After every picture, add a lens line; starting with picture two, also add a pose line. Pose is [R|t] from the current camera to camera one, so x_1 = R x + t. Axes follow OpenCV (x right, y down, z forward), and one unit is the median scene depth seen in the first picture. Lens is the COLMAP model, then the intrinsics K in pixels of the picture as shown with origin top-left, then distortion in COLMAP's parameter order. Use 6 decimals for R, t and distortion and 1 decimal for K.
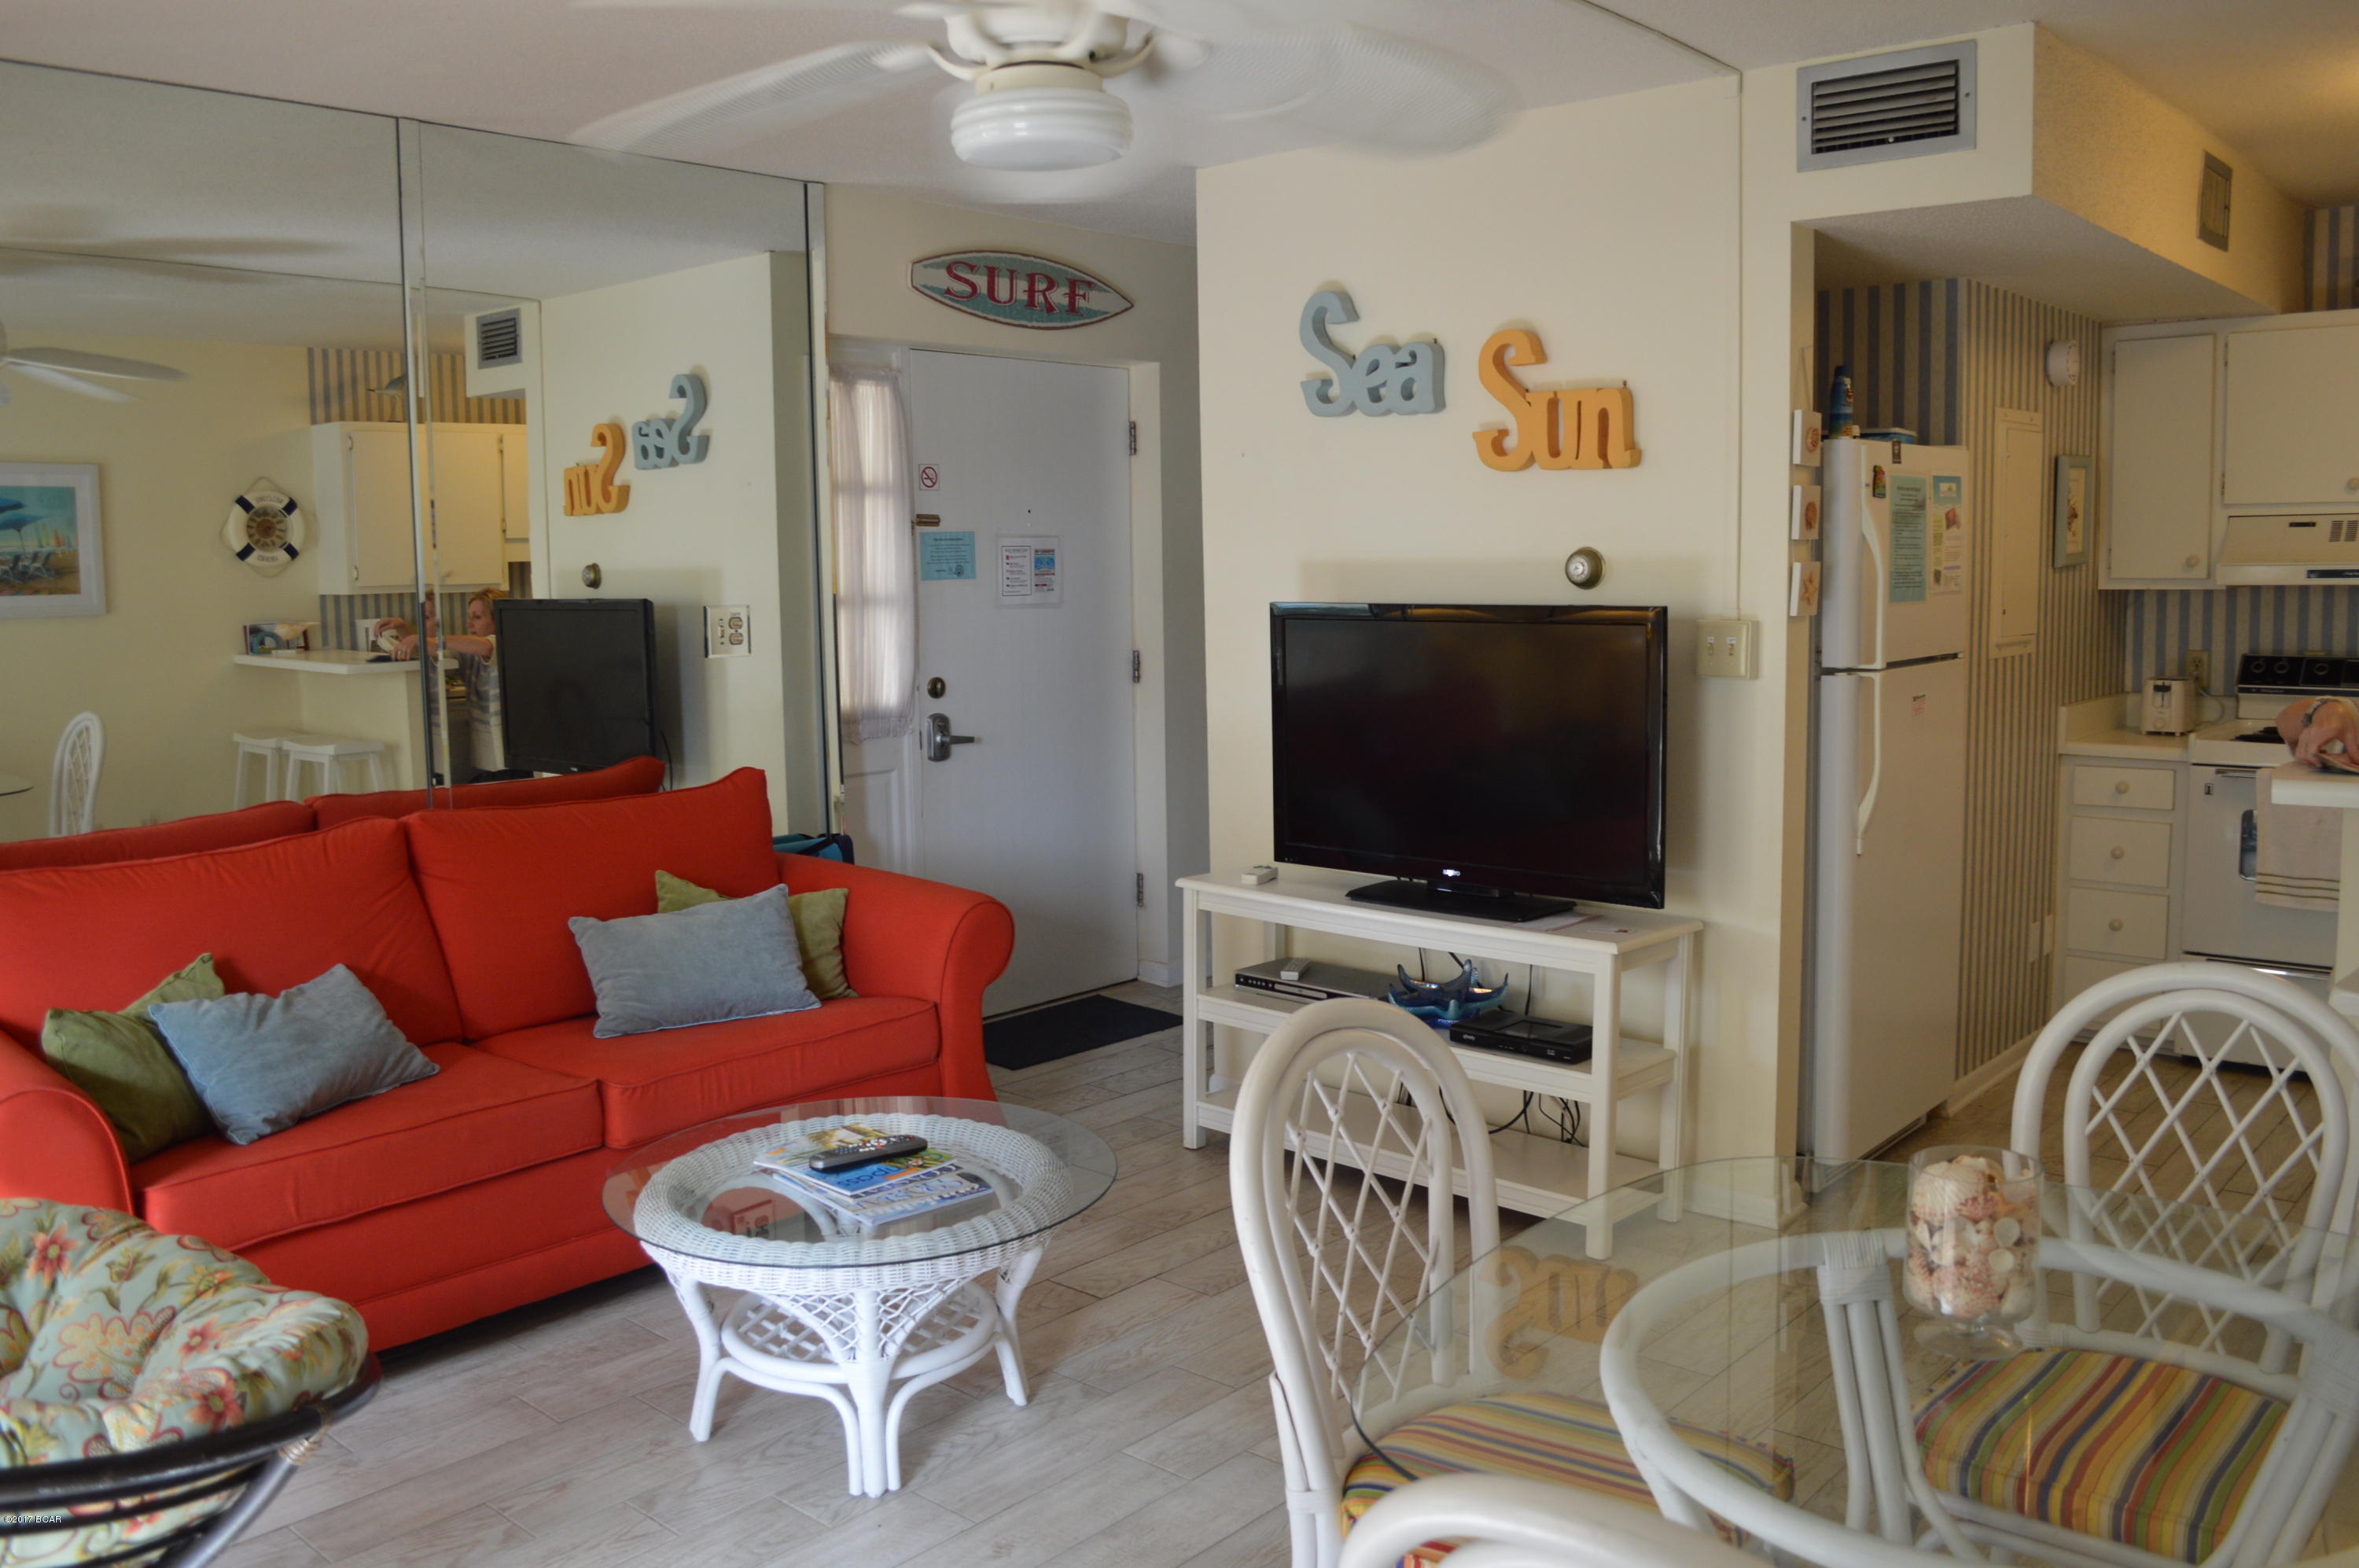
lens RADIAL K [[1884.9, 0, 1179.5], [0, 1884.9, 784.0], [0, 0, 1]] dist [-0.087376, 0.015754]
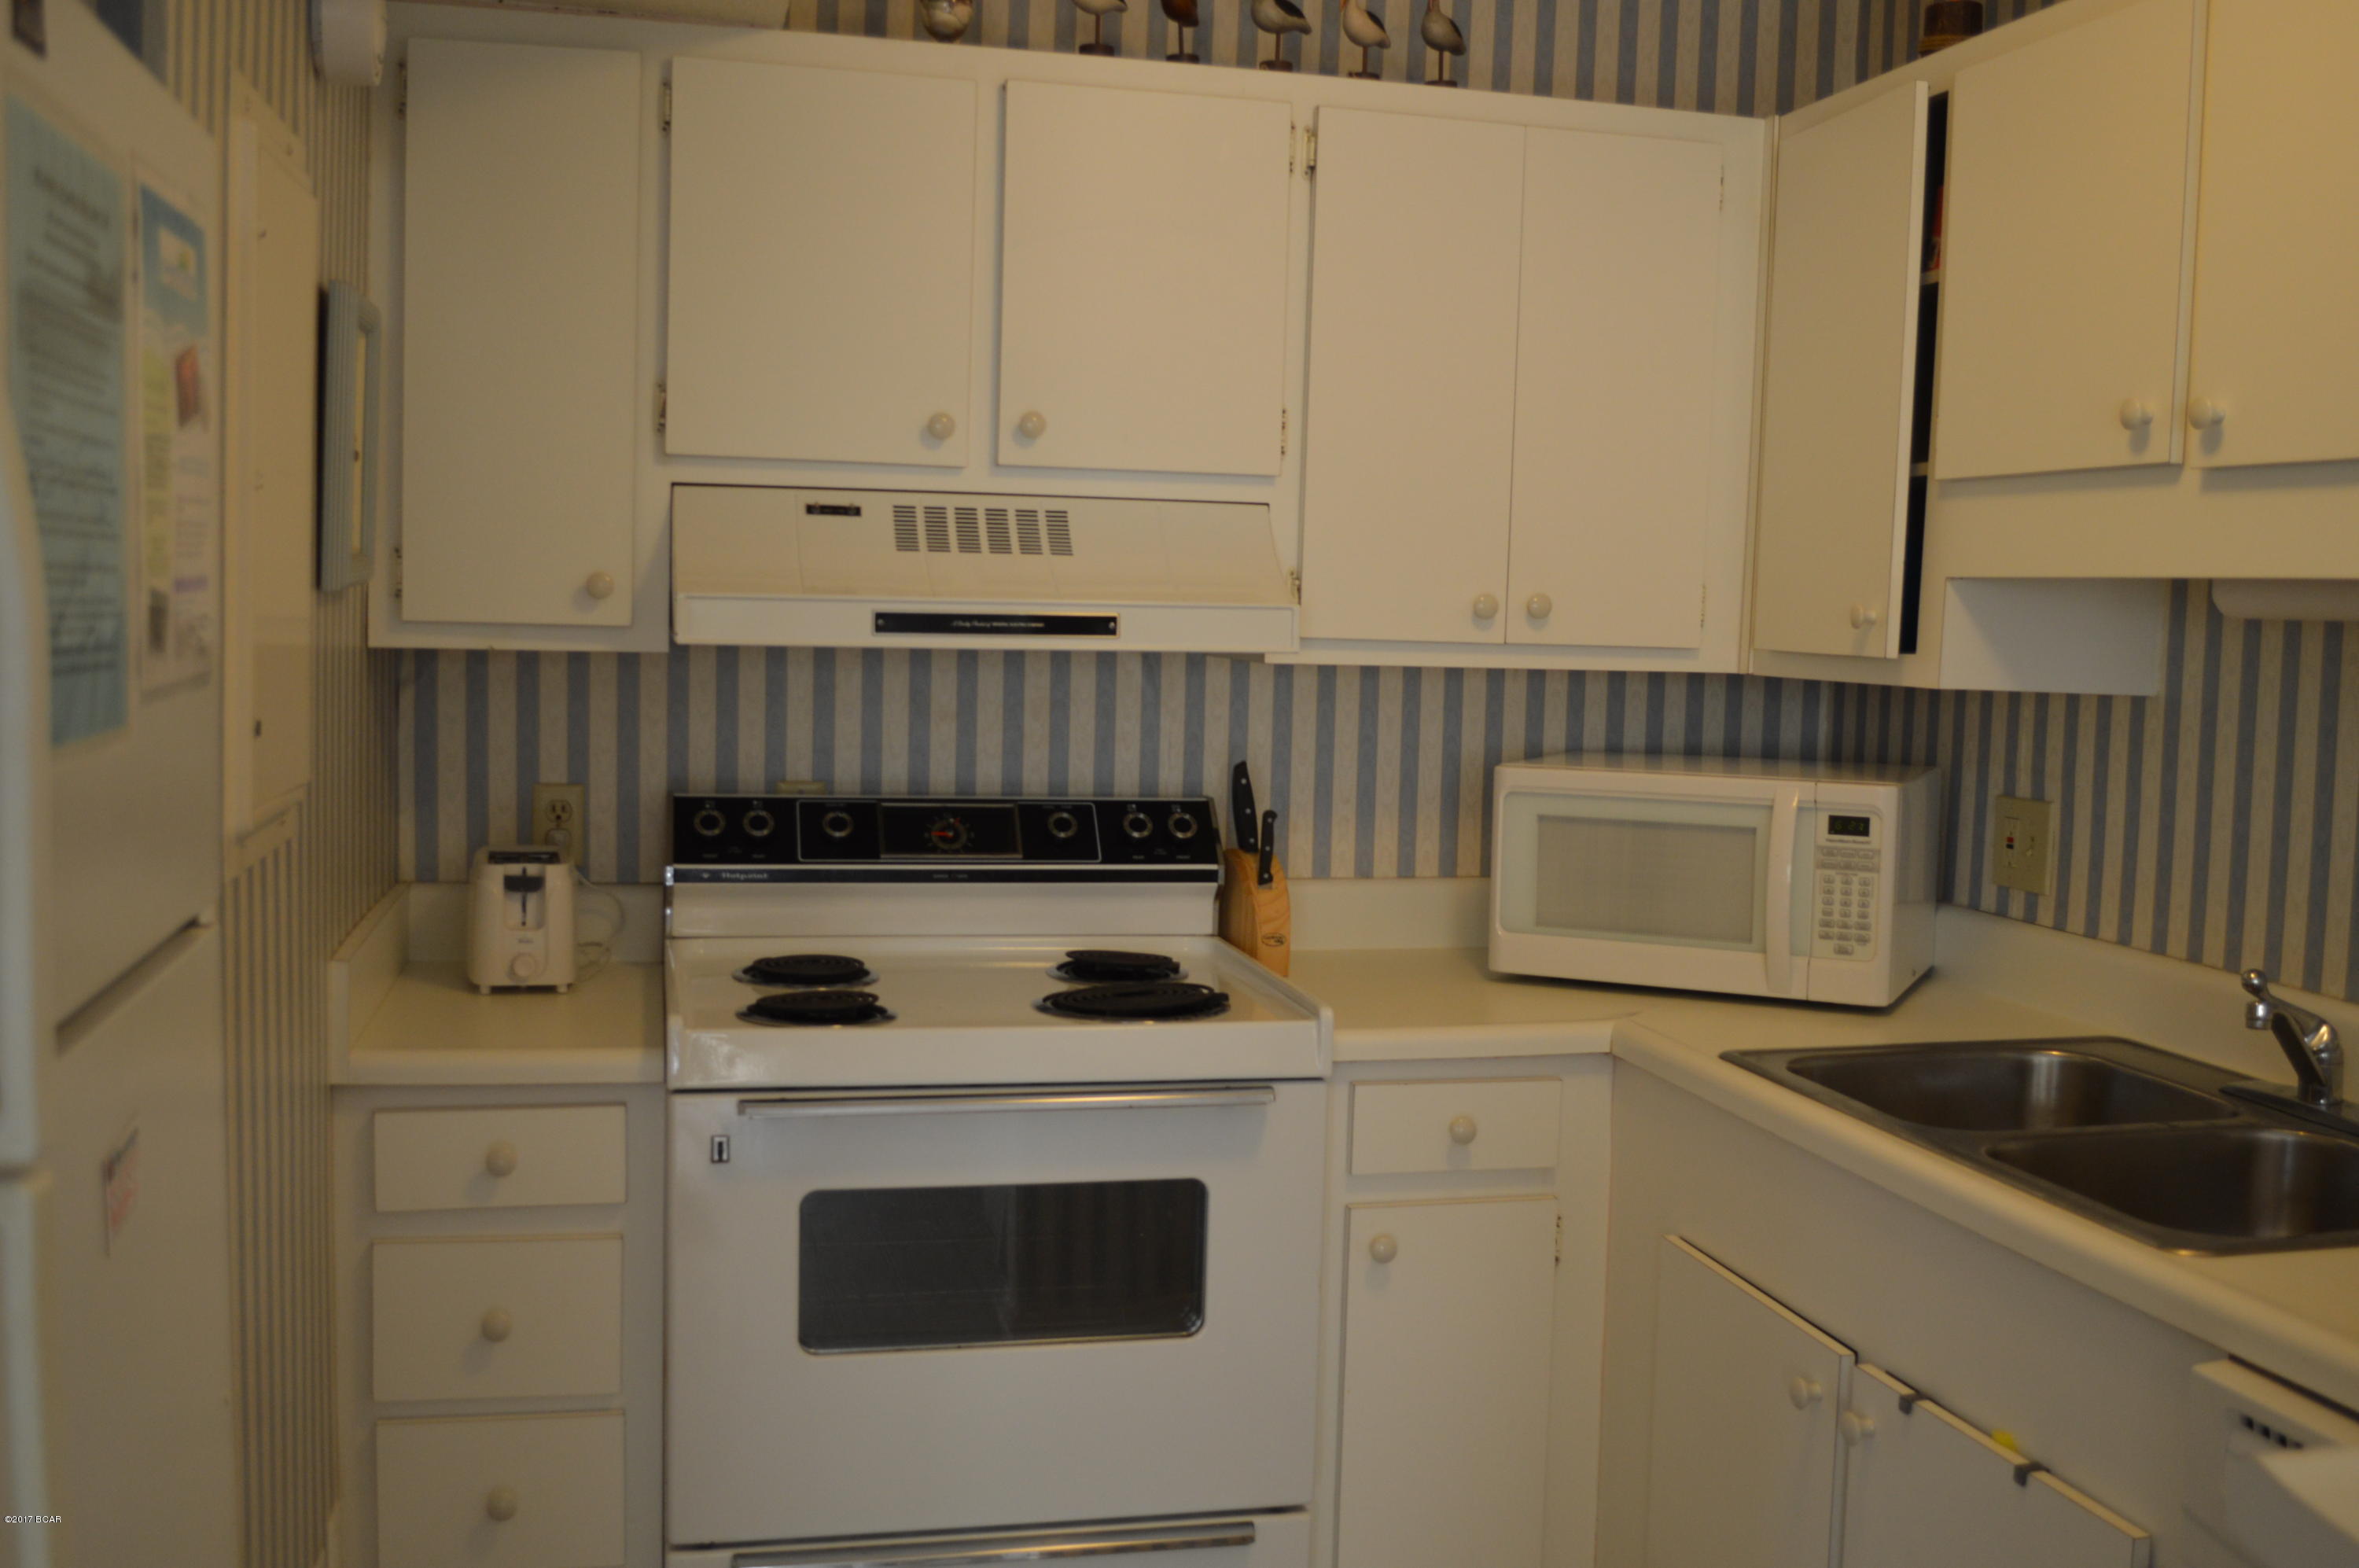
lens RADIAL K [[2260.4, 0, 1179.5], [0, 2260.4, 784.0], [0, 0, 1]] dist [-0.076849, -0.001414]
pose [[0.573701, -0.032789, 0.818408, 0.275504], [0.056394, 0.998408, 0.000468, -0.092034], [-0.817121, 0.045884, 0.574637, 0.800943]]
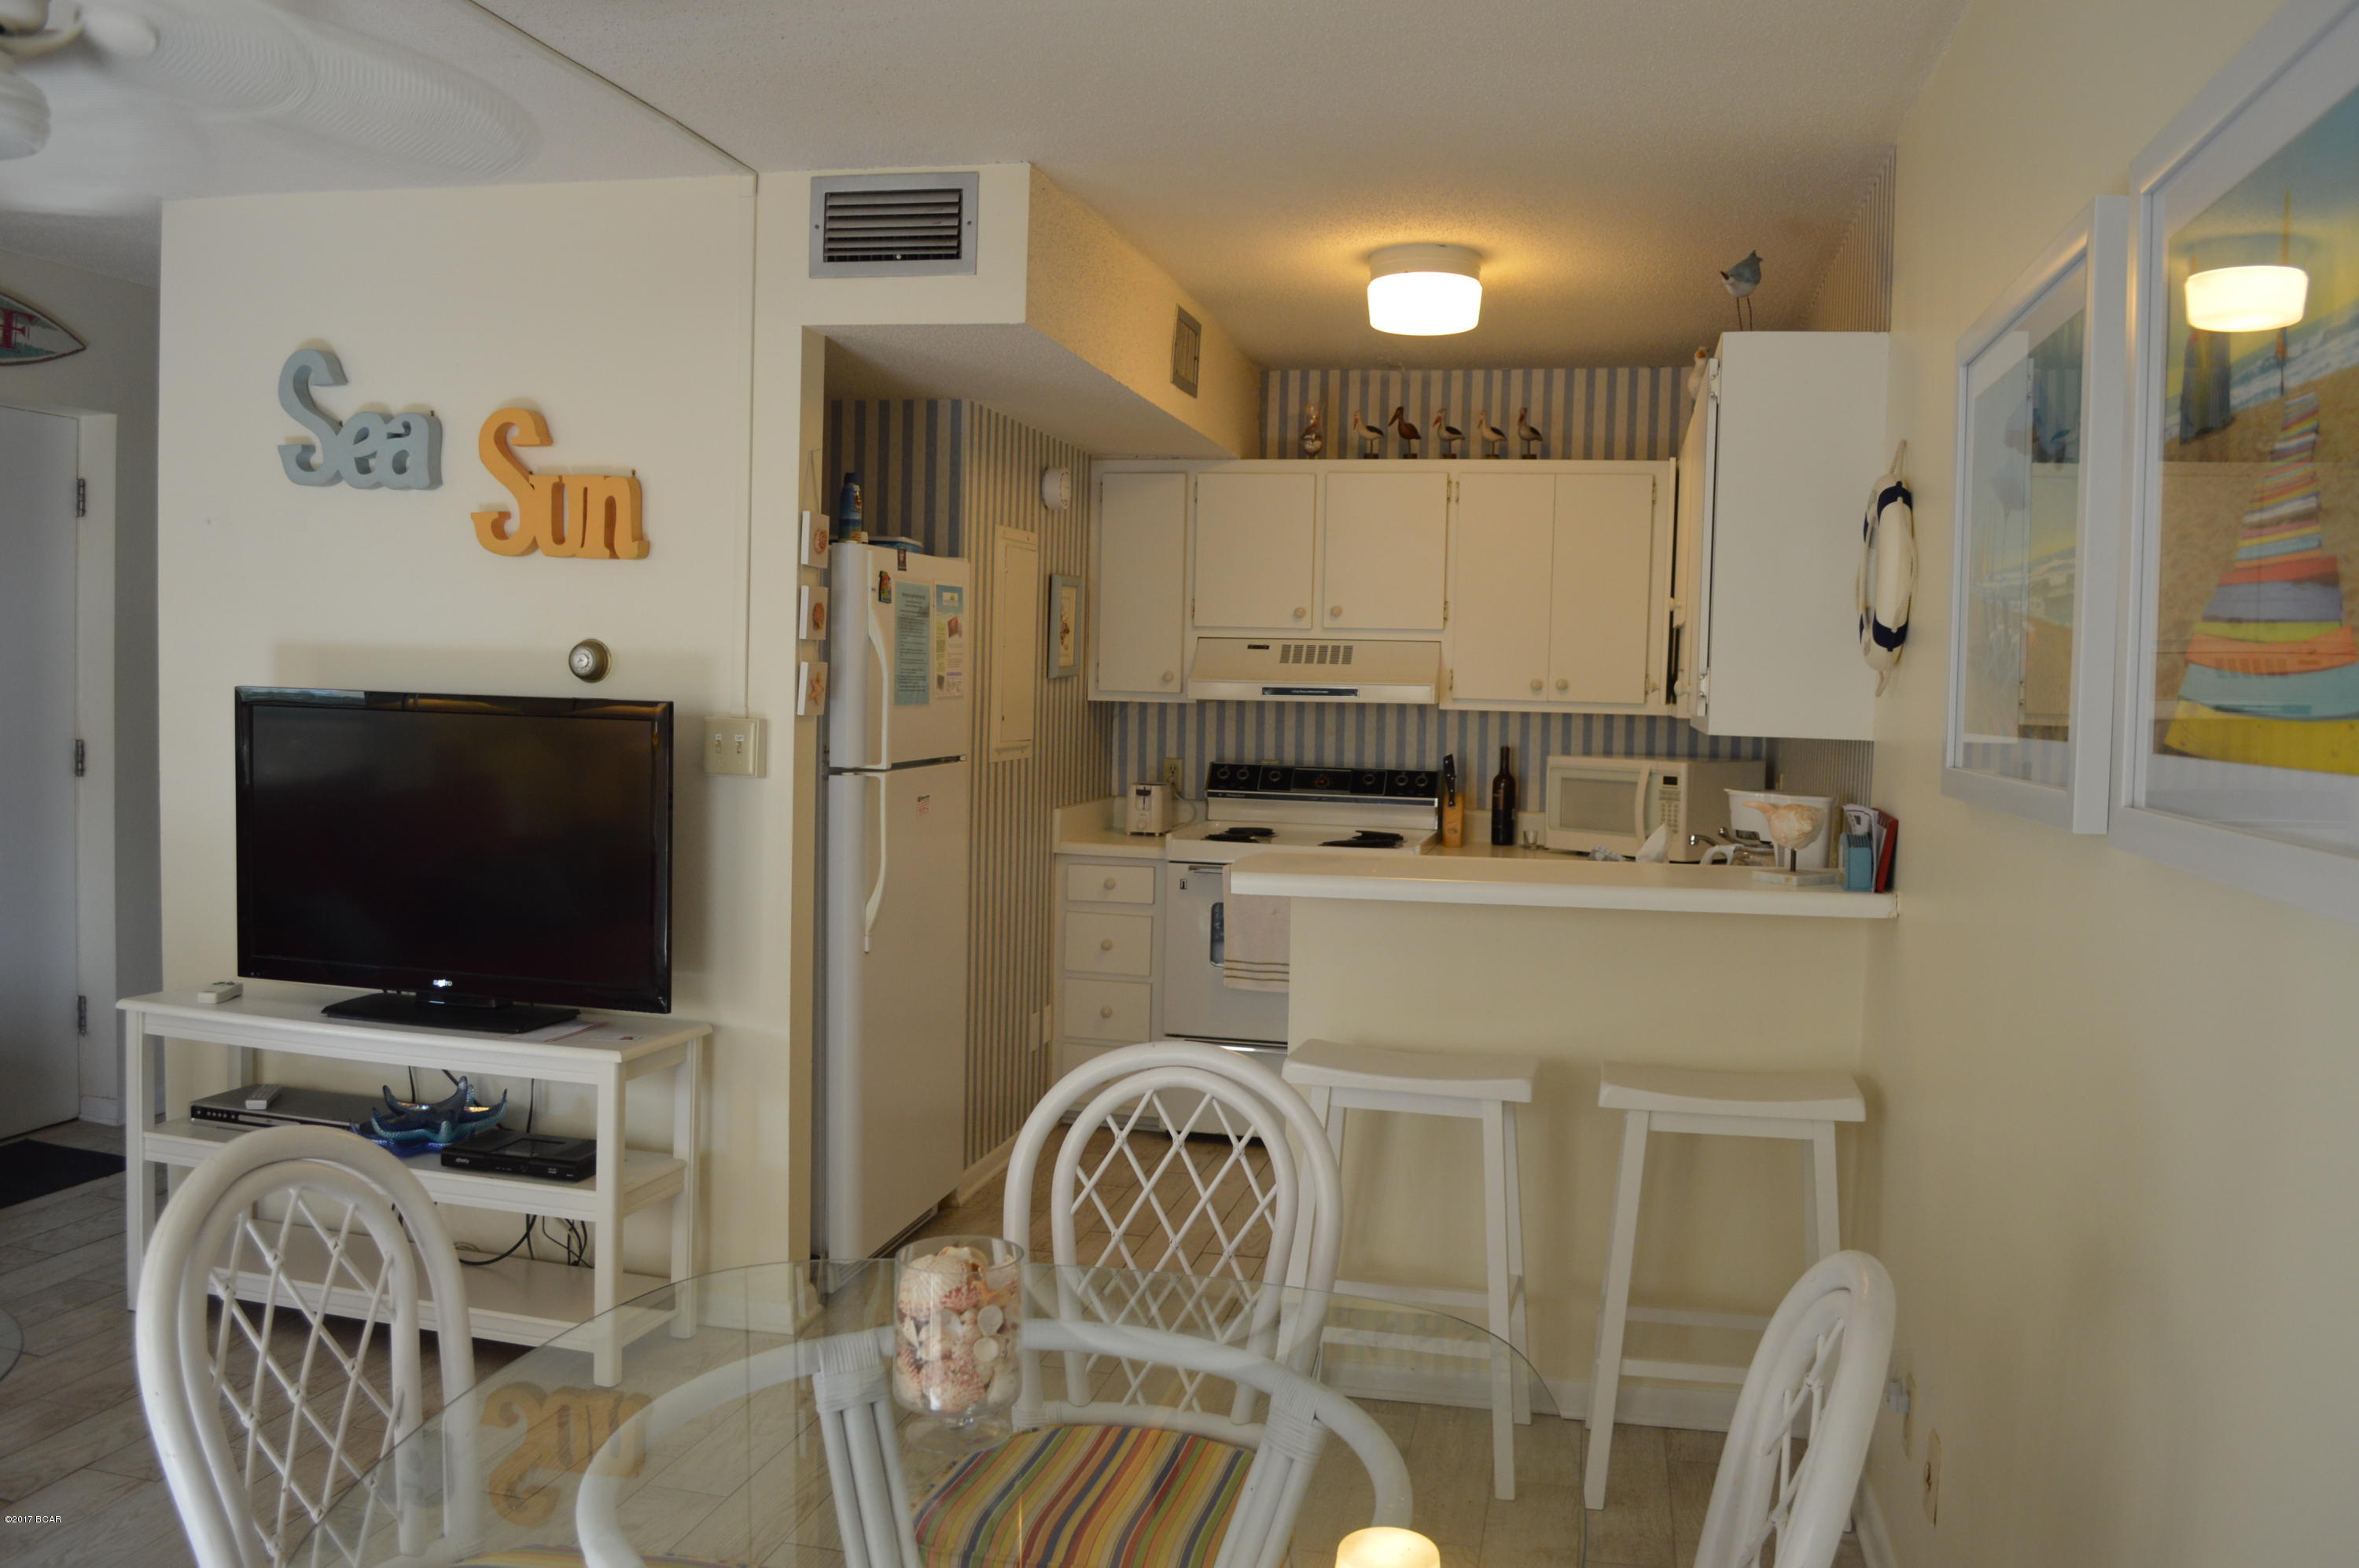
lens RADIAL K [[1884.9, 0, 1179.5], [0, 1884.9, 784.0], [0, 0, 1]] dist [-0.087376, 0.015754]
pose [[0.875343, 0.012292, 0.483347, 0.018890], [0.015357, 0.998466, -0.053204, 0.003608], [-0.483259, 0.053994, 0.873811, 0.020801]]
